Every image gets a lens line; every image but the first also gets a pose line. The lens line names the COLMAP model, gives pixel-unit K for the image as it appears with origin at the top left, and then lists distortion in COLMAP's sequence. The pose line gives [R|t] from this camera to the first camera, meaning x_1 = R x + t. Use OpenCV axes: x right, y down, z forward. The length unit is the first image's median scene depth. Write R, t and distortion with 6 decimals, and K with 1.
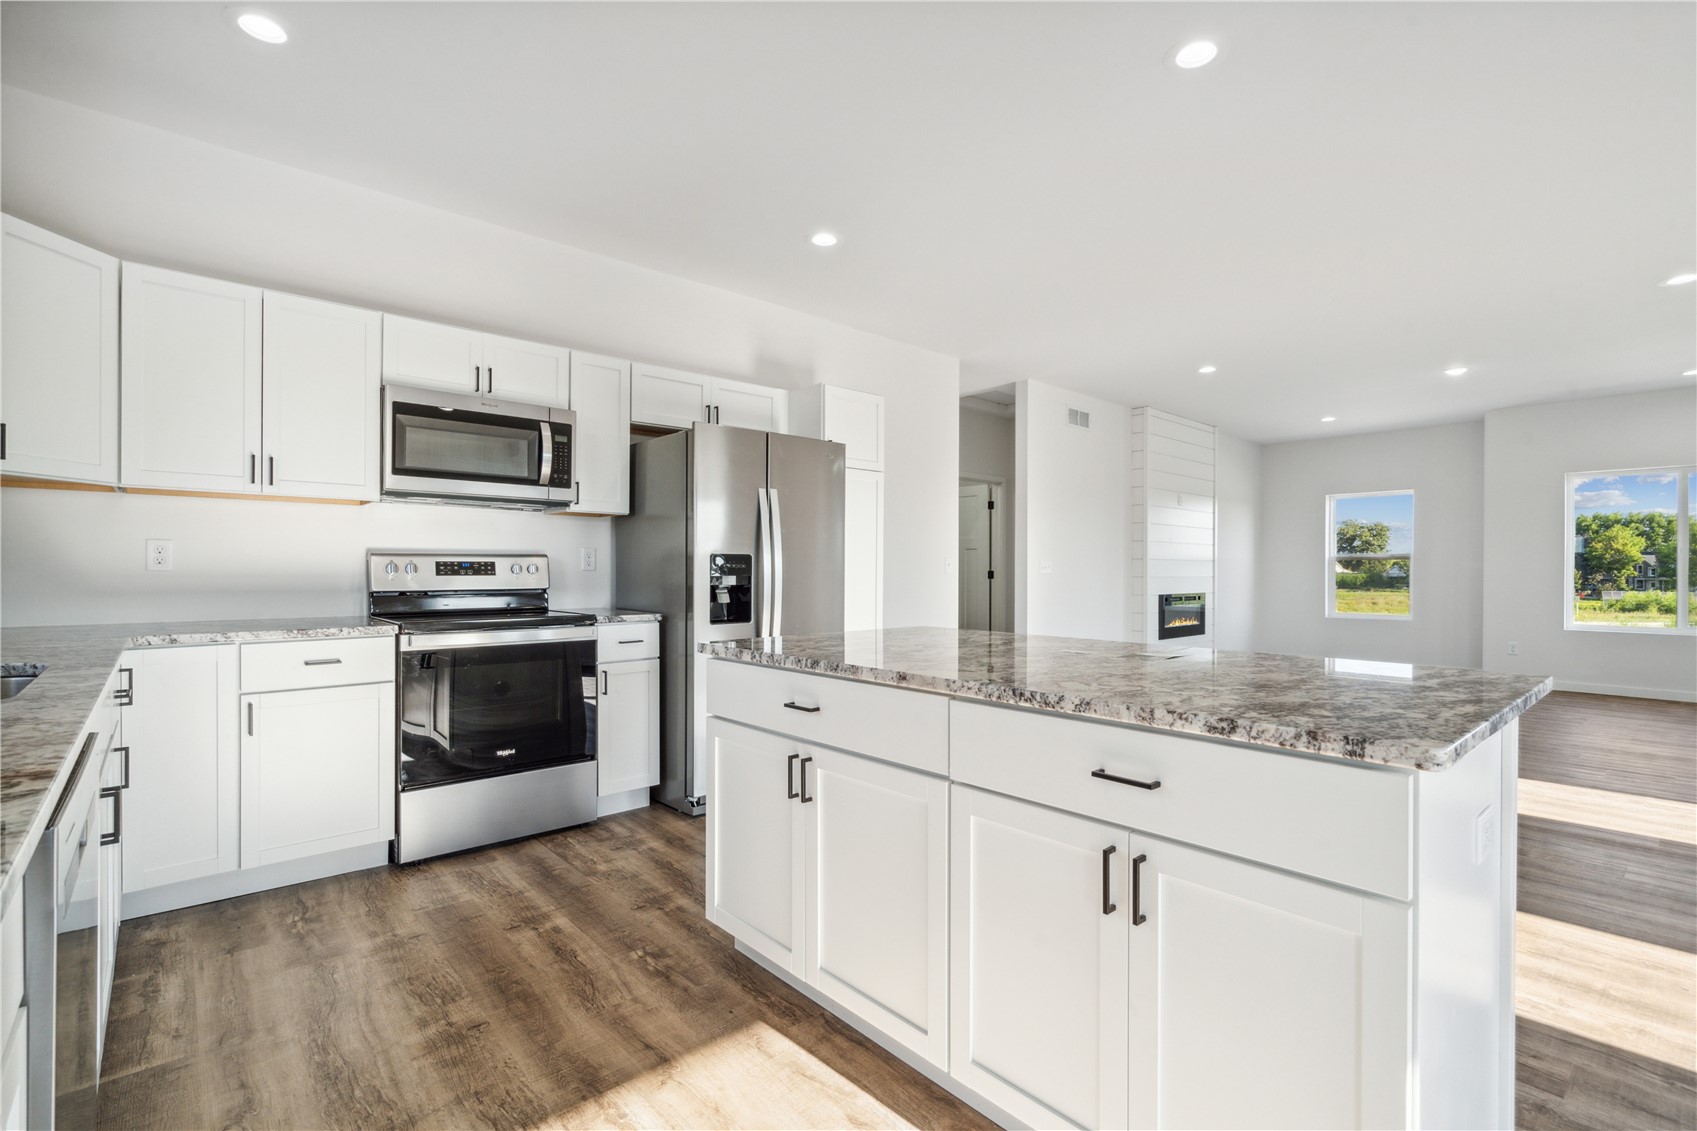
lens RADIAL K [[773.9, 0, 845.5], [0, 773.9, 566.8], [0, 0, 1]] dist [0.001308, 0.000120]
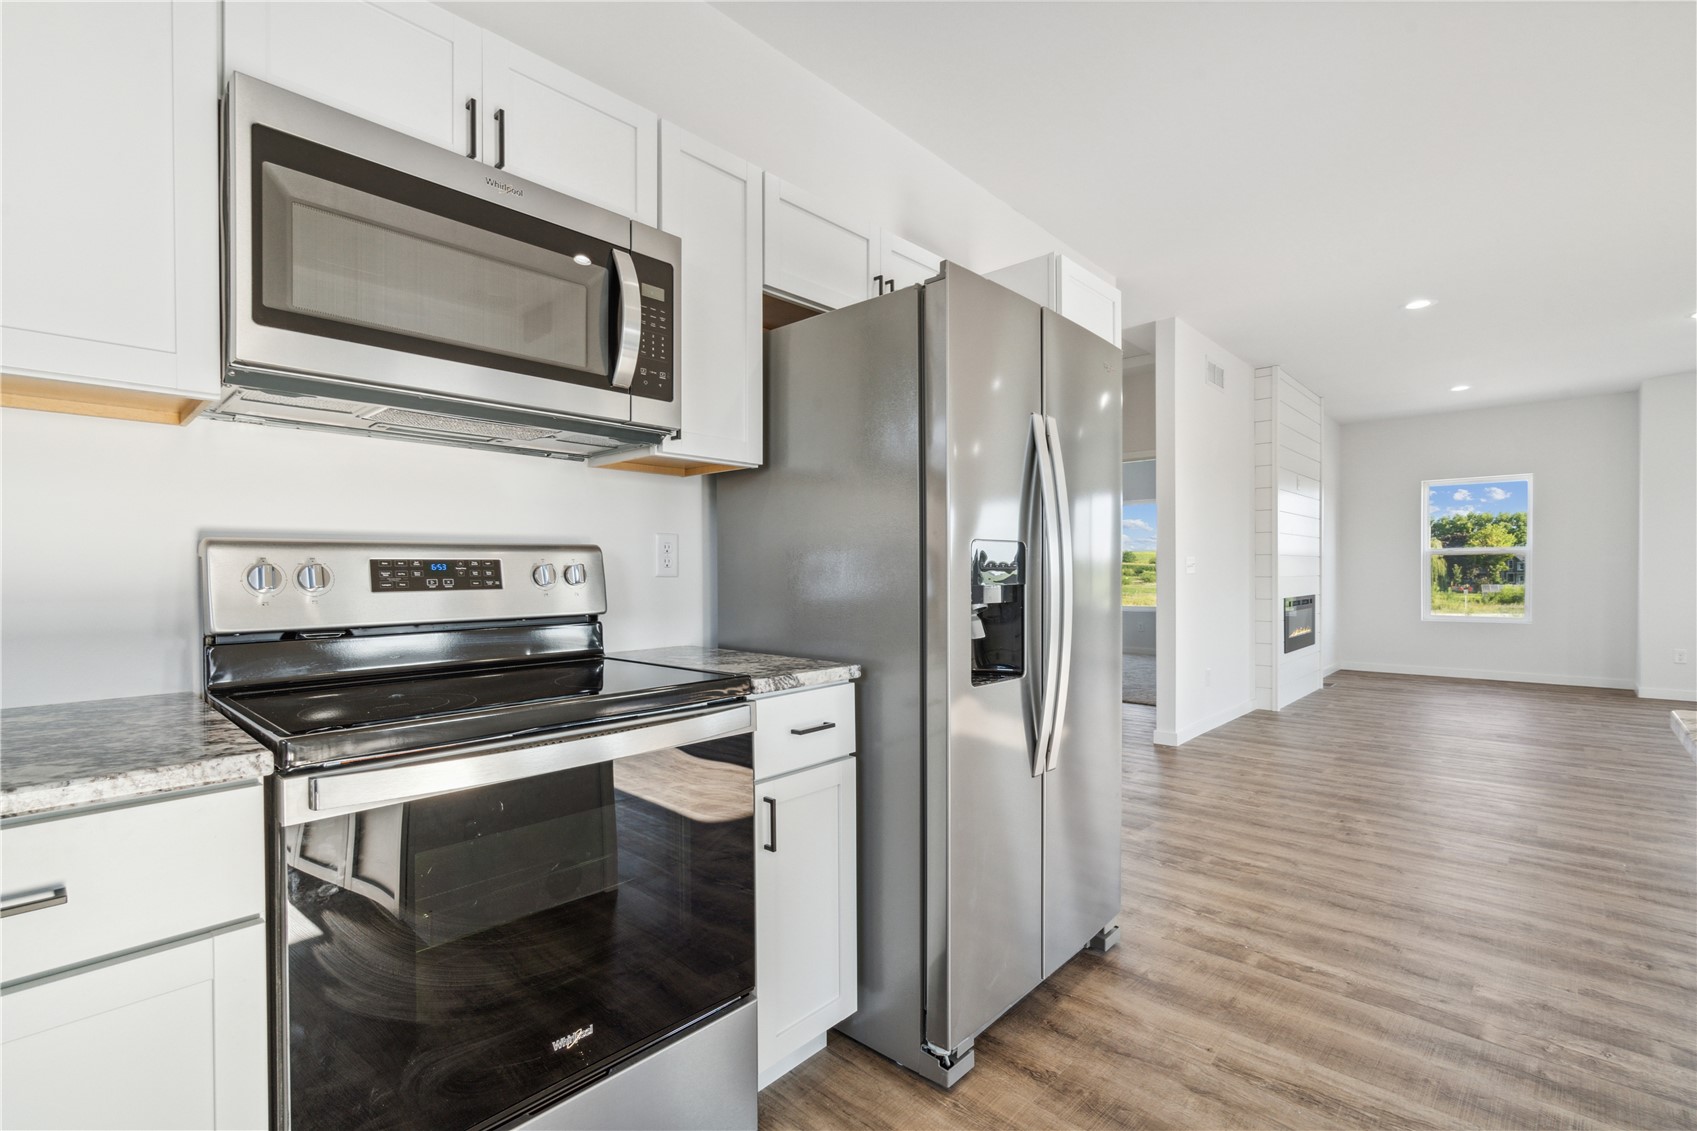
lens RADIAL K [[773.9, 0, 852.5], [0, 773.9, 574.8], [0, 0, 1]] dist [0.001308, 0.000120]
pose [[0.995001, -0.008237, 0.099523, -0.294345], [0.007222, 0.999918, 0.010561, -0.001200], [-0.099601, -0.009789, 0.994979, 0.523044]]
